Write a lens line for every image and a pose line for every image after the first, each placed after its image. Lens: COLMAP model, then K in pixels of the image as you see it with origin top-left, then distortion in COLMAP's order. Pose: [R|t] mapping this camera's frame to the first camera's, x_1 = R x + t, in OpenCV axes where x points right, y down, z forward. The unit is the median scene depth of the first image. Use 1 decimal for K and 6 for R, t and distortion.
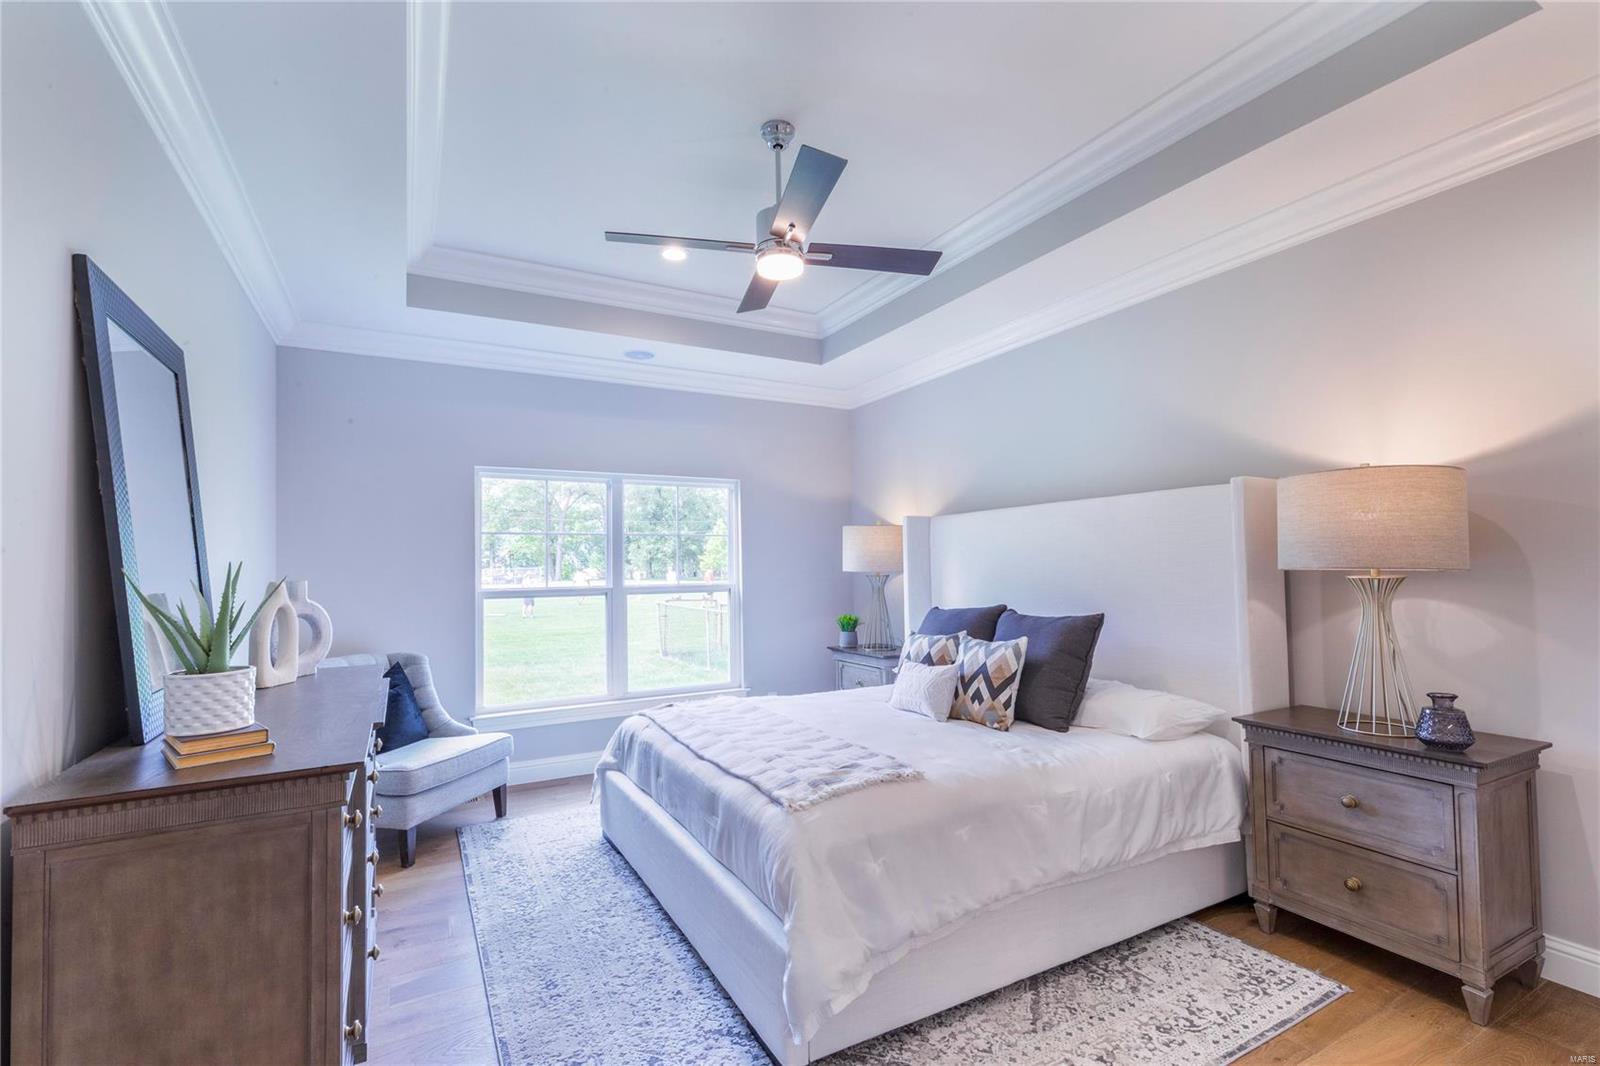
lens RADIAL K [[719.5, 0, 809.4], [0, 719.5, 535.5], [0, 0, 1]] dist [0.015555, -0.001334]
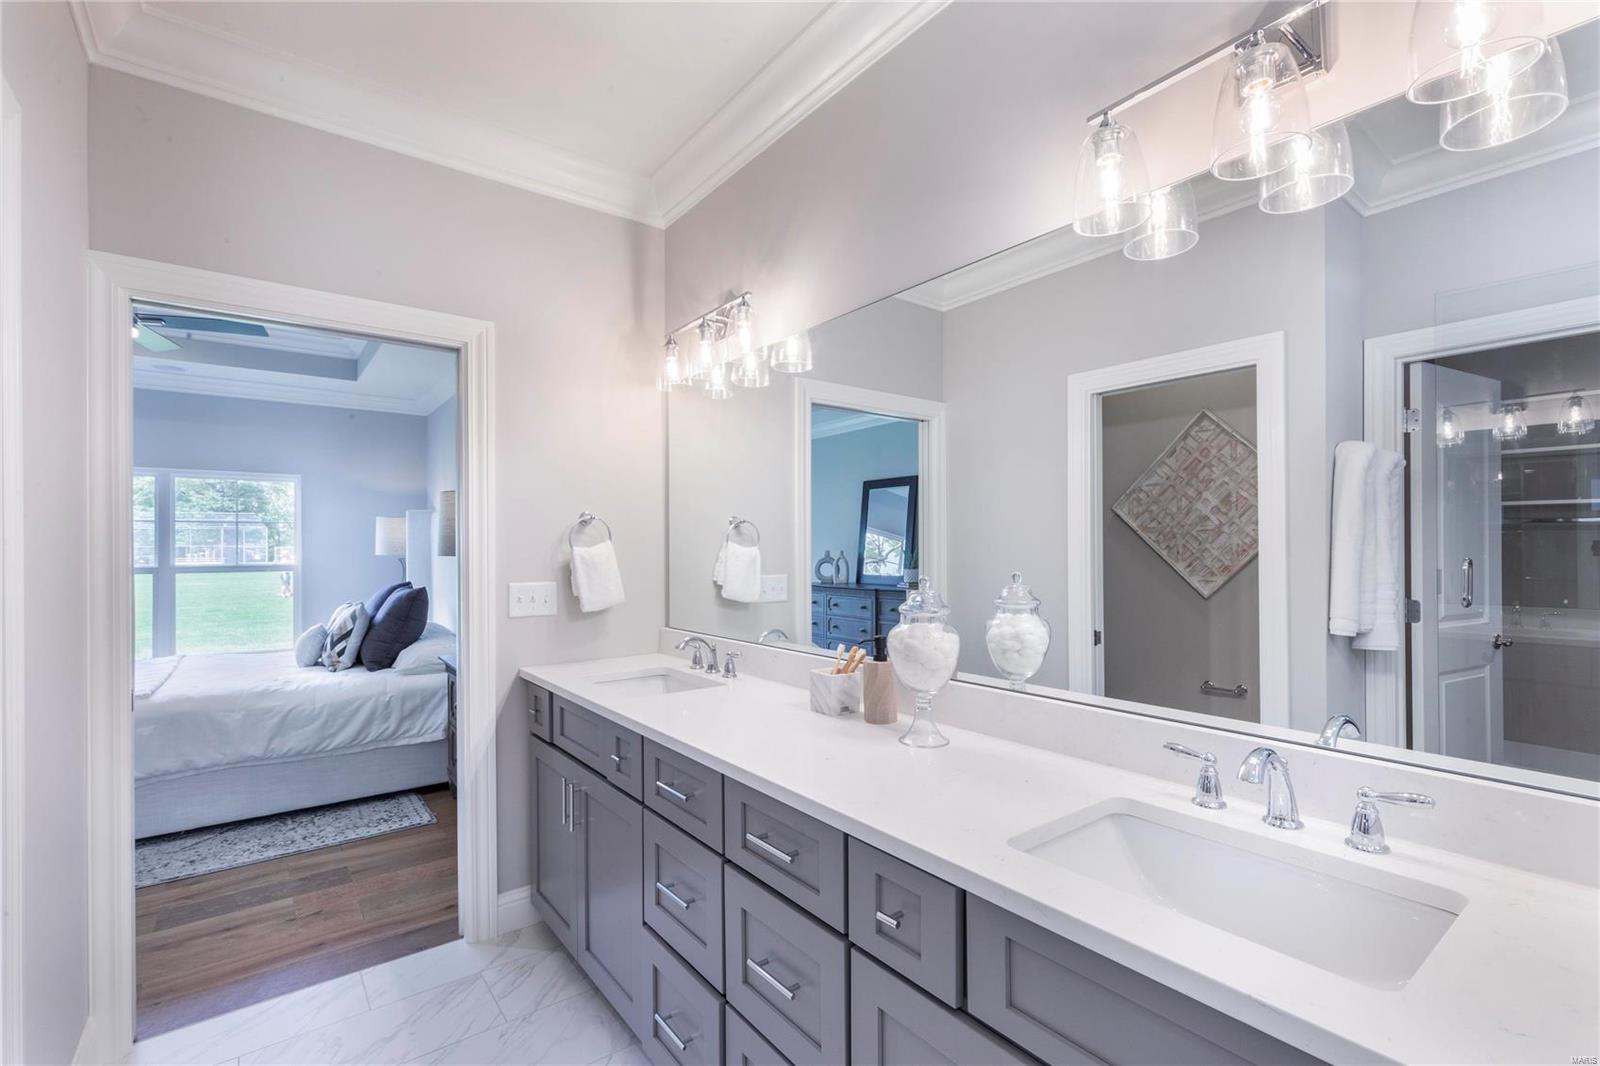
lens RADIAL K [[719.5, 0, 792.2], [0, 719.5, 542.7], [0, 0, 1]] dist [0.015555, -0.001334]
pose [[0.991721, 0.010400, 0.127992, 1.189798], [-0.014213, 0.999481, 0.028910, -0.032975], [-0.127625, -0.030490, 0.991354, -0.579713]]
